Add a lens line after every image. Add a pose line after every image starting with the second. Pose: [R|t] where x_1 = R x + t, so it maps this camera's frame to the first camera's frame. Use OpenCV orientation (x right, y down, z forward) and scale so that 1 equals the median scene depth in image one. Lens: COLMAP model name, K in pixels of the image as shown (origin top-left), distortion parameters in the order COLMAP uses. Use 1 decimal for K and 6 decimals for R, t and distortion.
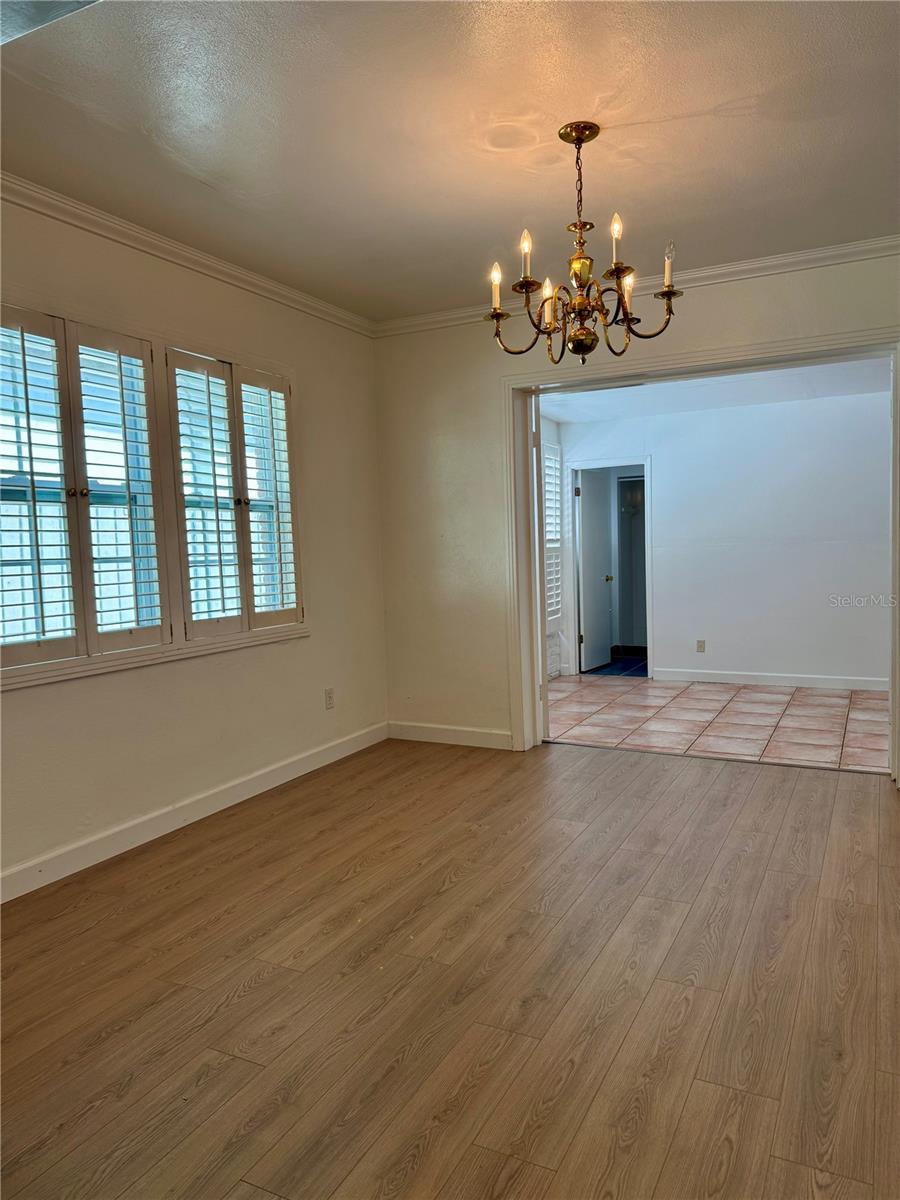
lens RADIAL K [[842.6, 0, 454.5], [0, 842.6, 598.7], [0, 0, 1]] dist [0.151988, -0.227692]
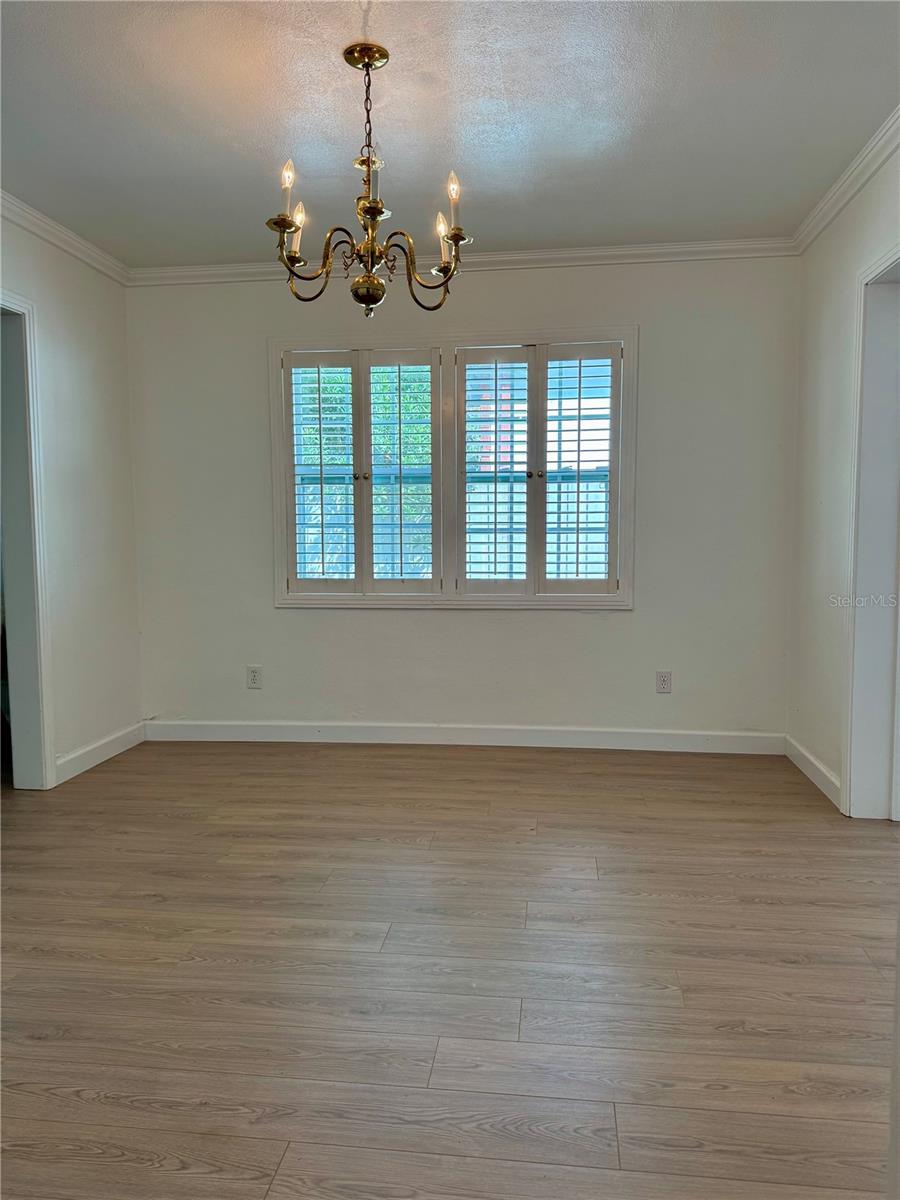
lens RADIAL K [[842.6, 0, 454.5], [0, 842.6, 598.7], [0, 0, 1]] dist [0.151988, -0.227692]
pose [[0.330528, 0.100833, -0.938394, 0.796601], [-0.064480, 0.994366, 0.084136, -0.044346], [0.941591, 0.032699, 0.335168, 0.595208]]
